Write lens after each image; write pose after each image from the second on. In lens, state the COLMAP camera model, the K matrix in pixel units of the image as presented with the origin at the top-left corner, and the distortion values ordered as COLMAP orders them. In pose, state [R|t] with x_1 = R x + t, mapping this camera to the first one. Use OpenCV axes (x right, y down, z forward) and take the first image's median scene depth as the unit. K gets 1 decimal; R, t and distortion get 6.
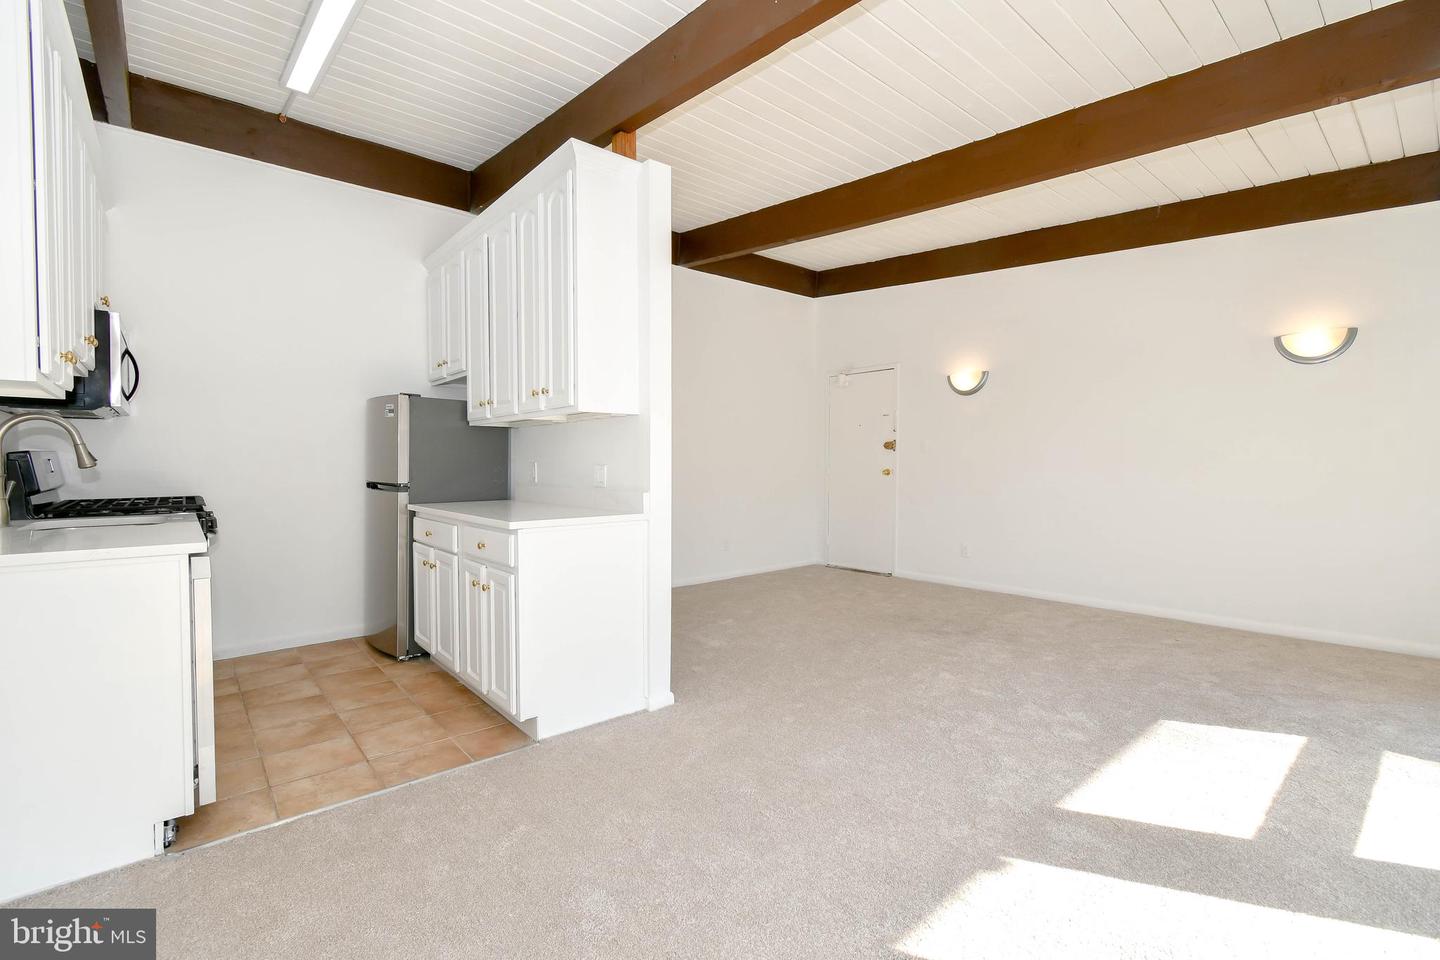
lens RADIAL K [[630.9, 0, 728.0], [0, 630.9, 481.9], [0, 0, 1]] dist [0.002509, -0.003350]
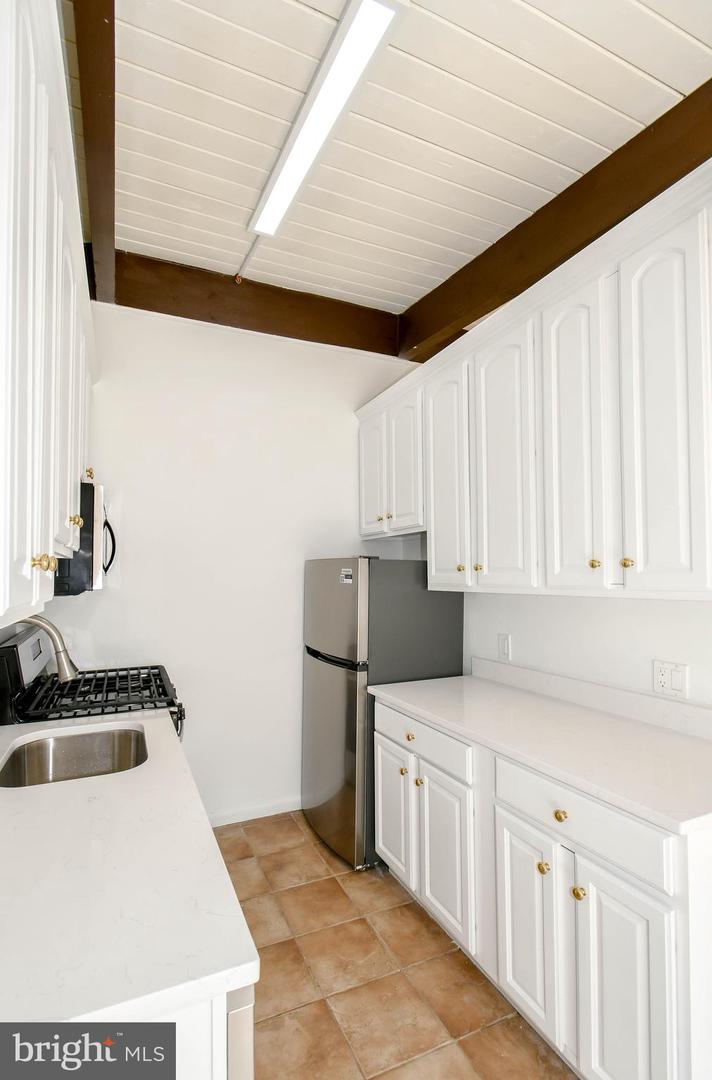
lens RADIAL K [[494.6, 0, 330.7], [0, 494.6, 567.7], [0, 0, 1]] dist [-0.004666, -0.001928]
pose [[0.950396, -0.011310, -0.310836, -0.346845], [-0.004056, 0.998803, -0.048745, -0.091569], [0.311015, 0.047588, 0.949213, 0.345709]]
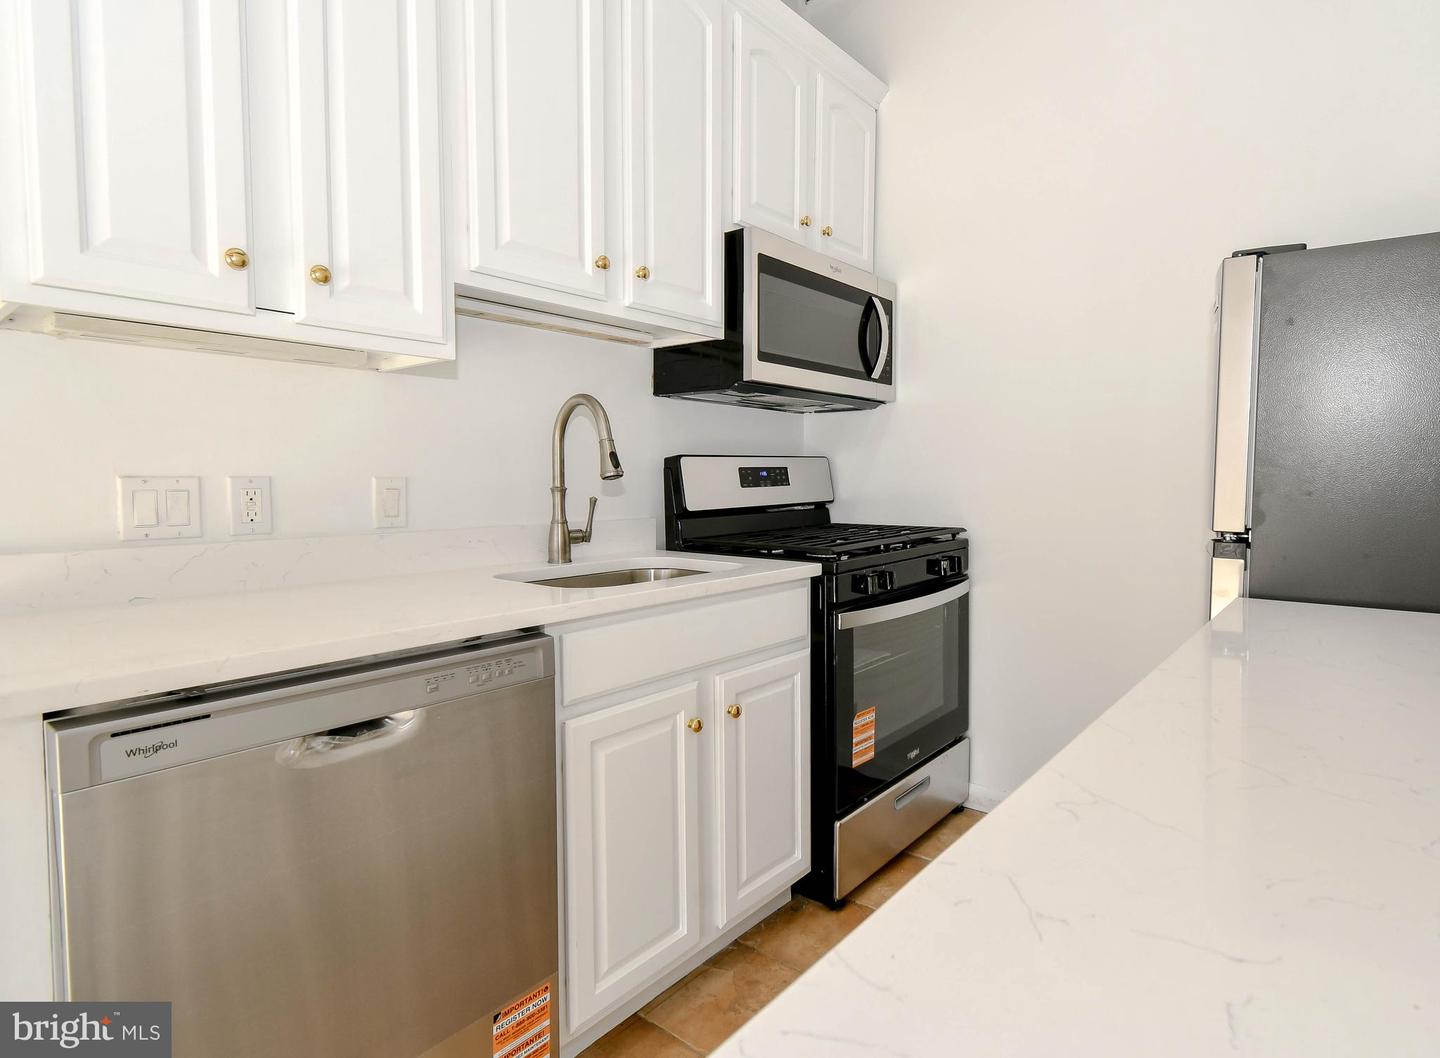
lens RADIAL K [[740.7, 0, 814.8], [0, 740.7, 508.8], [0, 0, 1]] dist [0.000382, 0.001785]
pose [[0.207764, 0.041229, -0.977310, -0.185894], [-0.028607, 0.998940, 0.036060, -0.016580], [0.977761, 0.020466, 0.208723, 0.710486]]
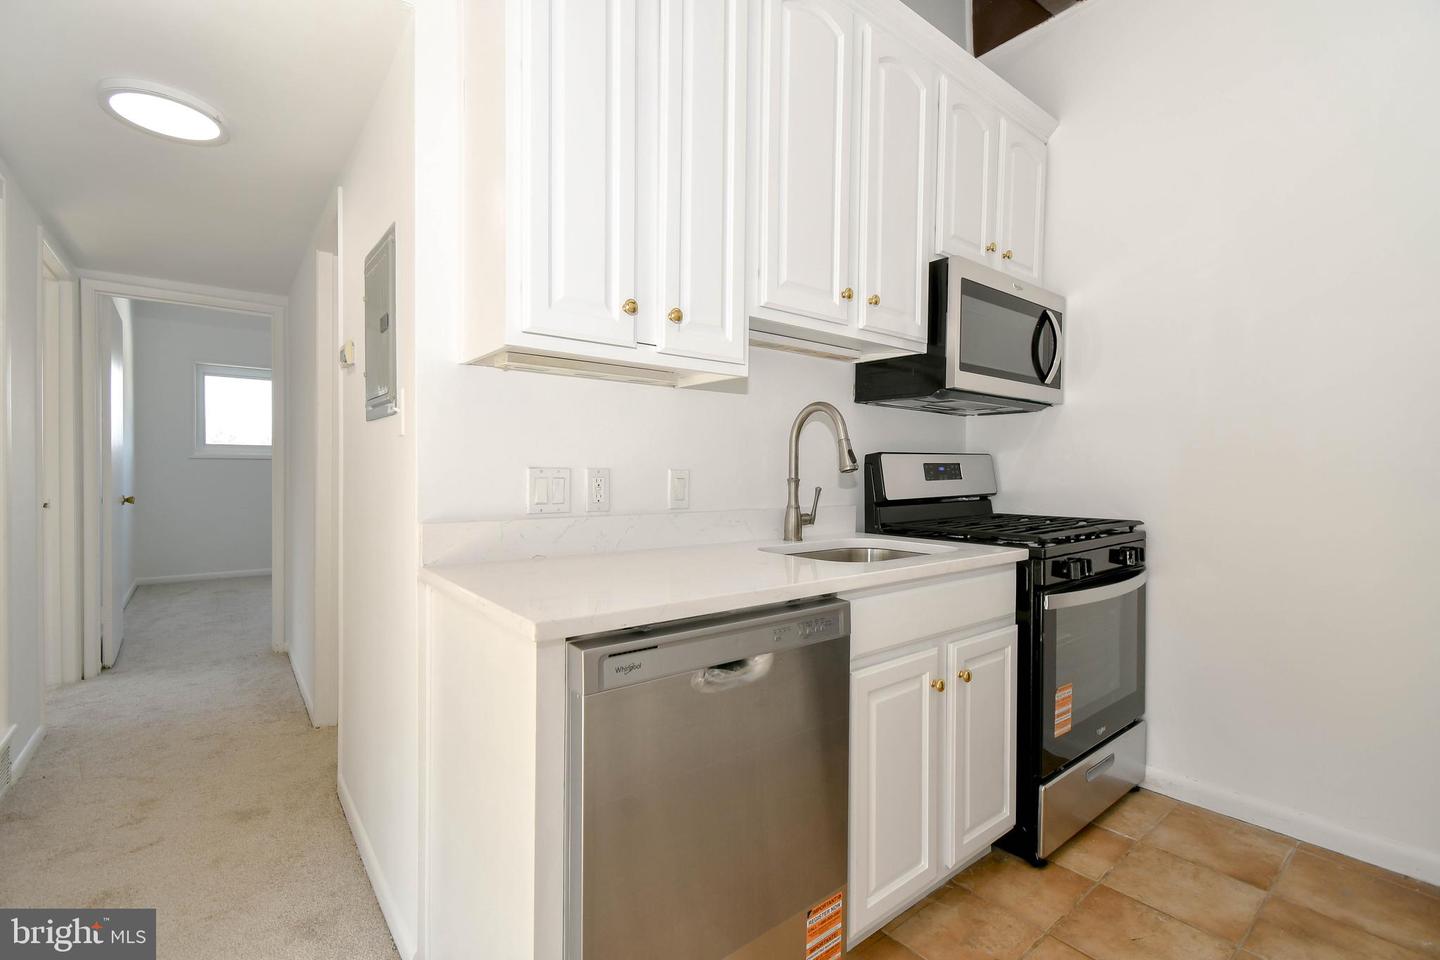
lens RADIAL K [[630.9, 0, 721.7], [0, 630.9, 480.4], [0, 0, 1]] dist [0.002509, -0.003350]
pose [[-0.045954, 0.013622, -0.998851, -0.188407], [-0.036910, 0.999201, 0.015325, -0.012210], [0.998261, 0.037572, -0.045414, 0.603731]]
